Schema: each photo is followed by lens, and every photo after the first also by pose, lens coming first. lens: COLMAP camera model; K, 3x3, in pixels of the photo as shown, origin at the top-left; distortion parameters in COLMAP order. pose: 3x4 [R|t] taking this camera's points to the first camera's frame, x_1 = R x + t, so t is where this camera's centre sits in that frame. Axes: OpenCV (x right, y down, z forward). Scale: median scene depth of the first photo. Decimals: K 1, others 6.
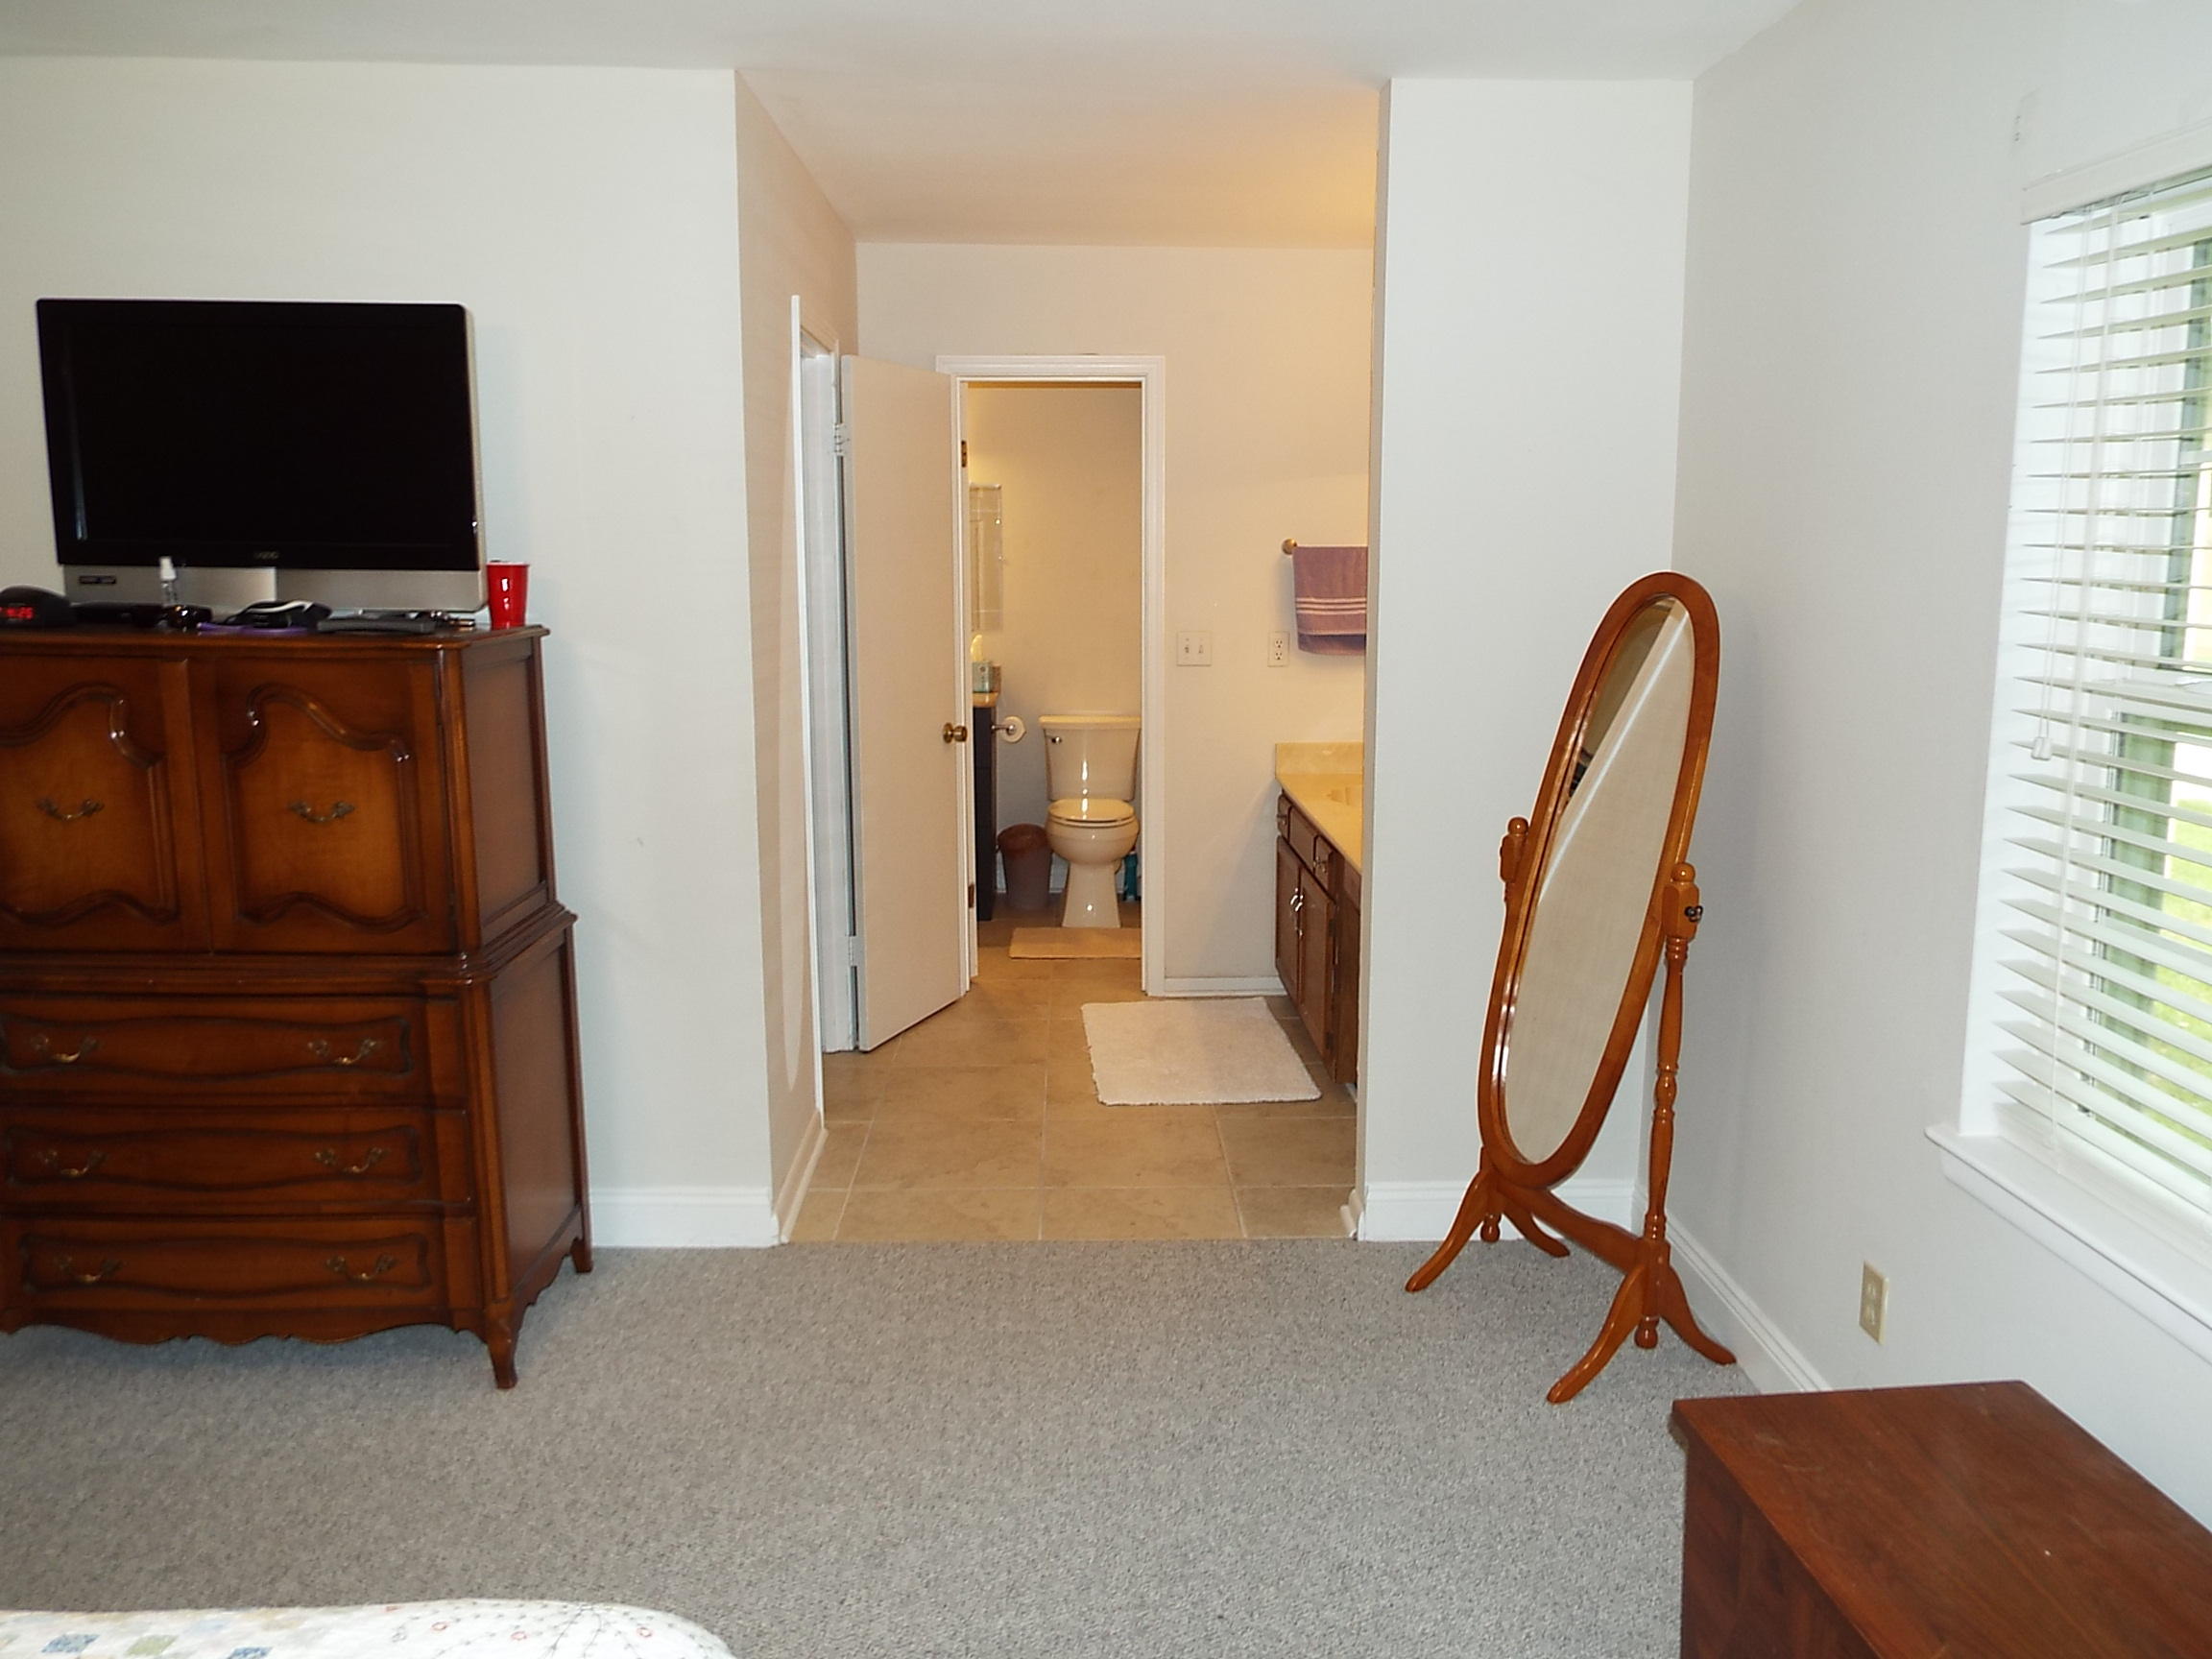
lens RADIAL K [[1619.8, 0, 1106.0], [0, 1619.8, 829.5], [0, 0, 1]] dist [-0.000164, 0.005159]
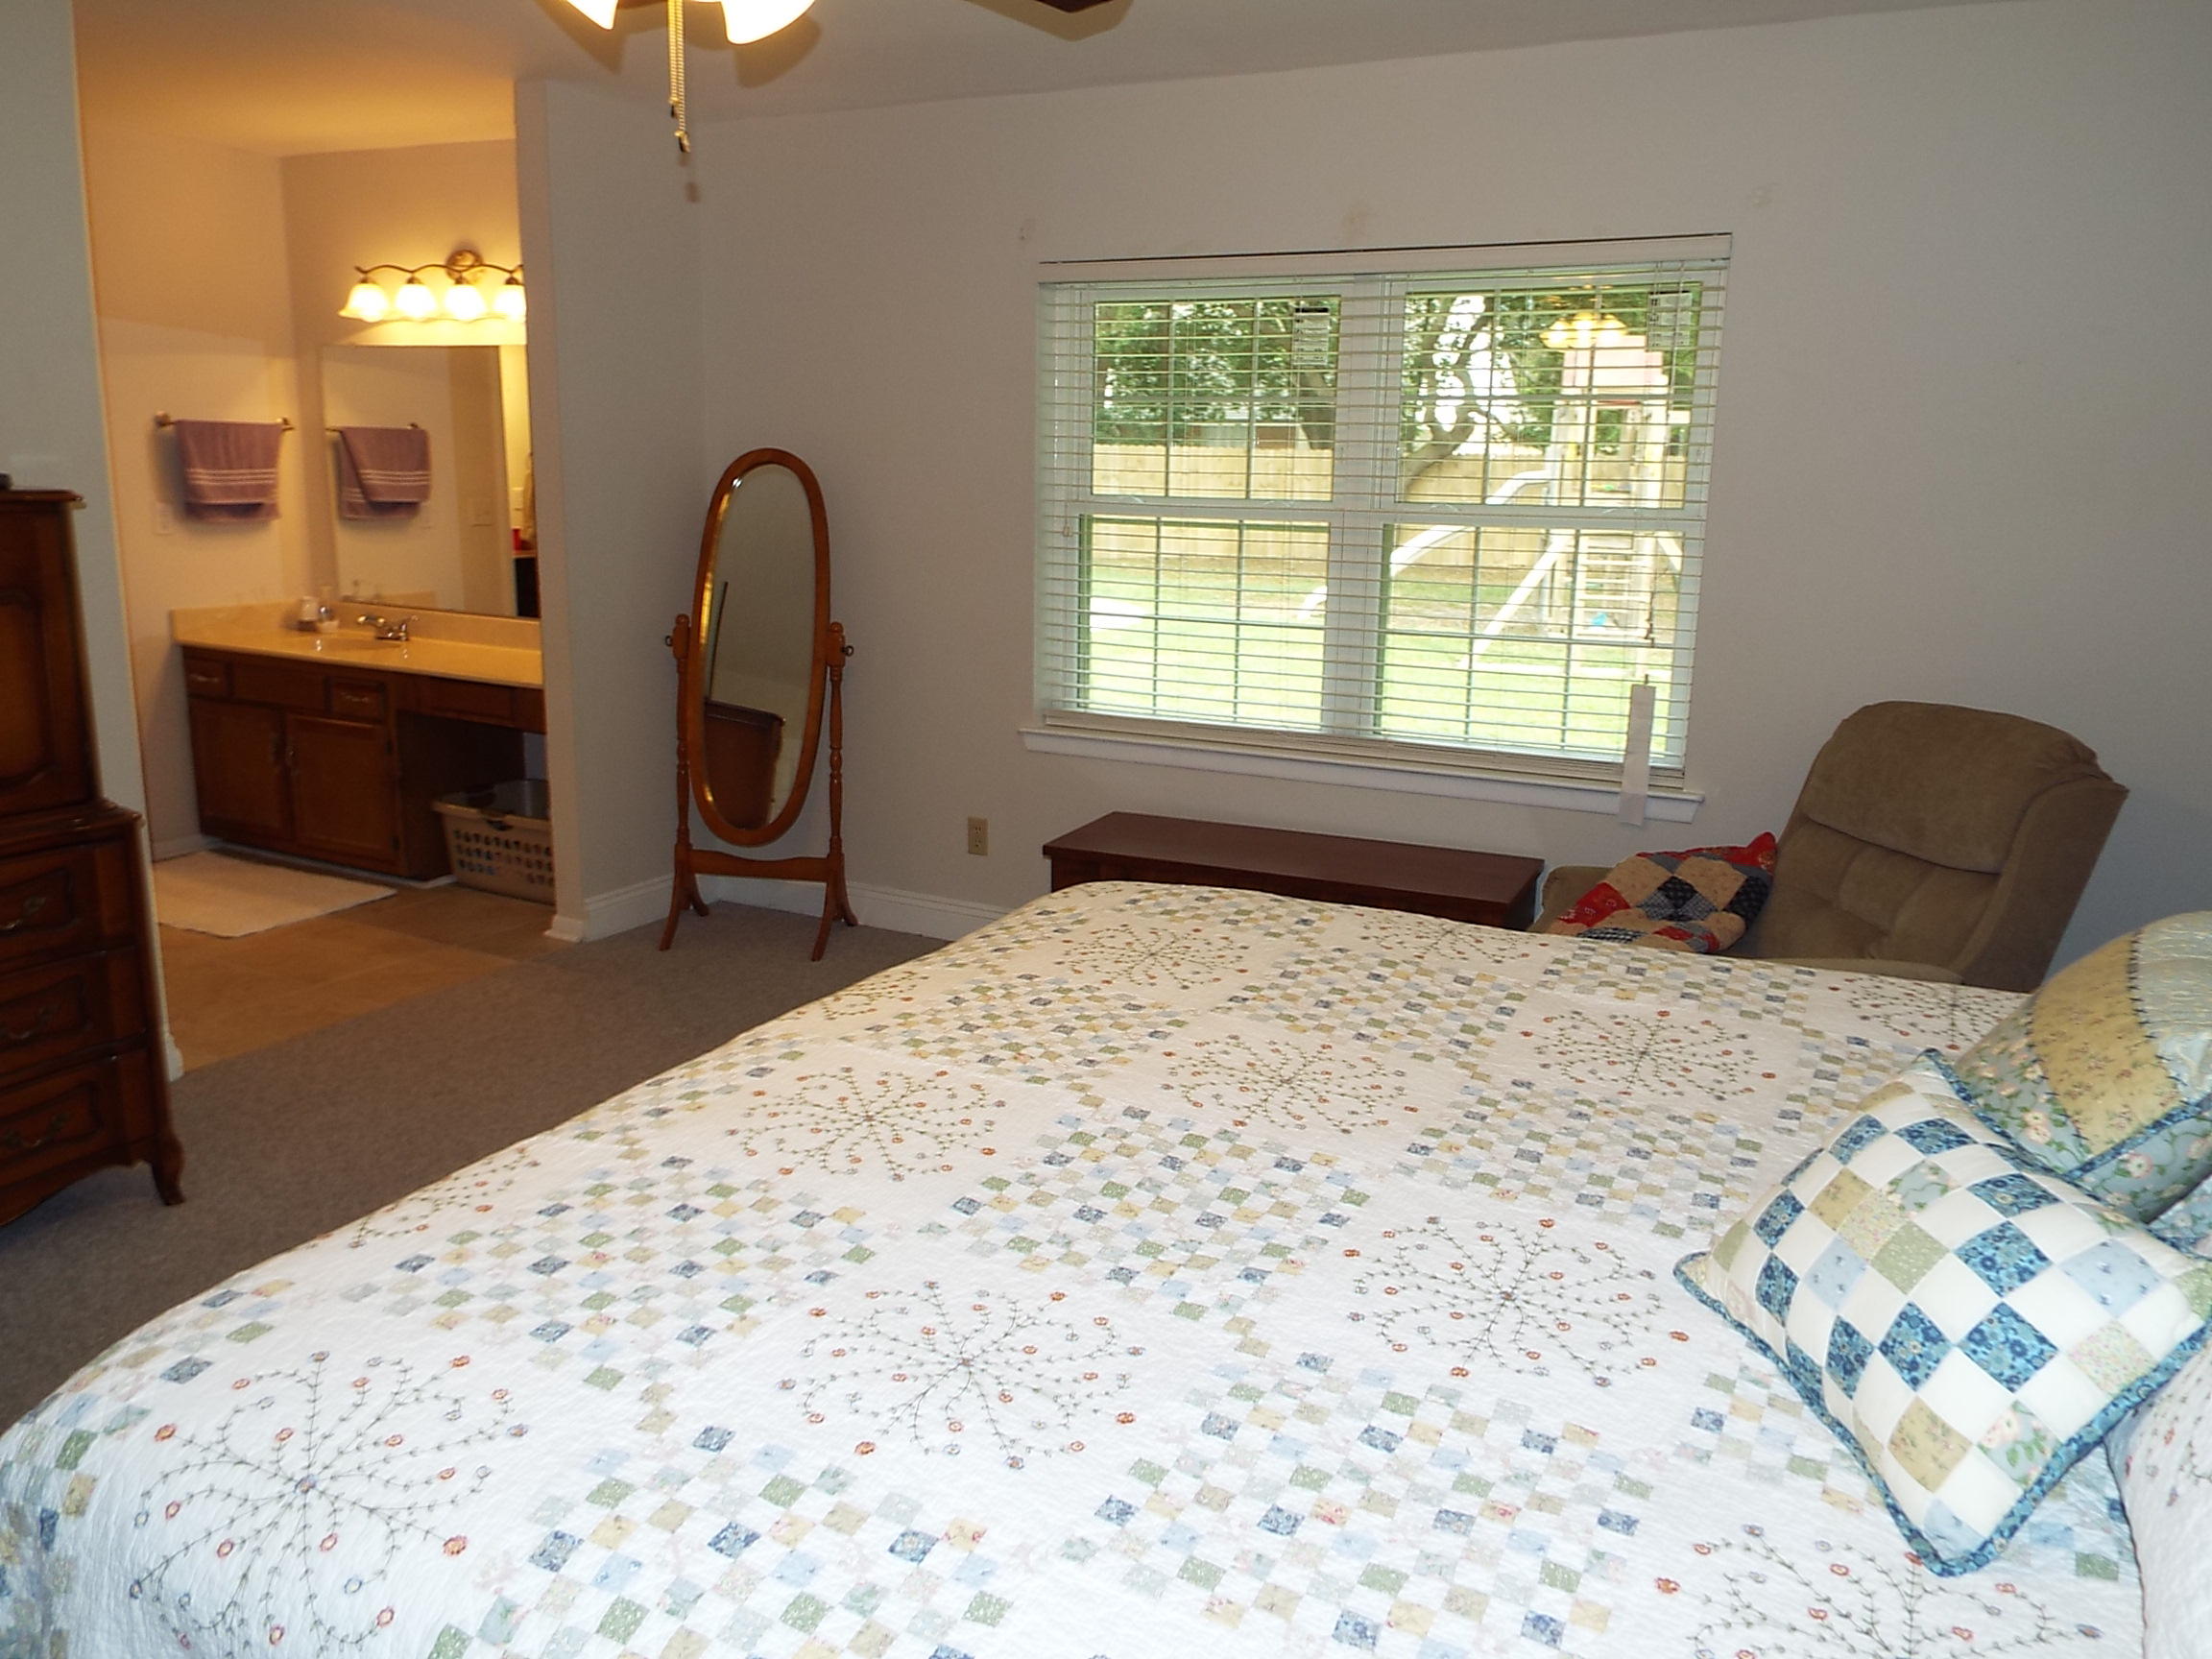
lens RADIAL K [[1619.8, 0, 1106.0], [0, 1619.8, 829.5], [0, 0, 1]] dist [-0.000164, 0.005159]
pose [[0.502910, -0.191305, 0.842902, -0.697603], [0.130564, 0.980823, 0.144708, 0.018623], [-0.854420, 0.037277, 0.518243, -0.078772]]
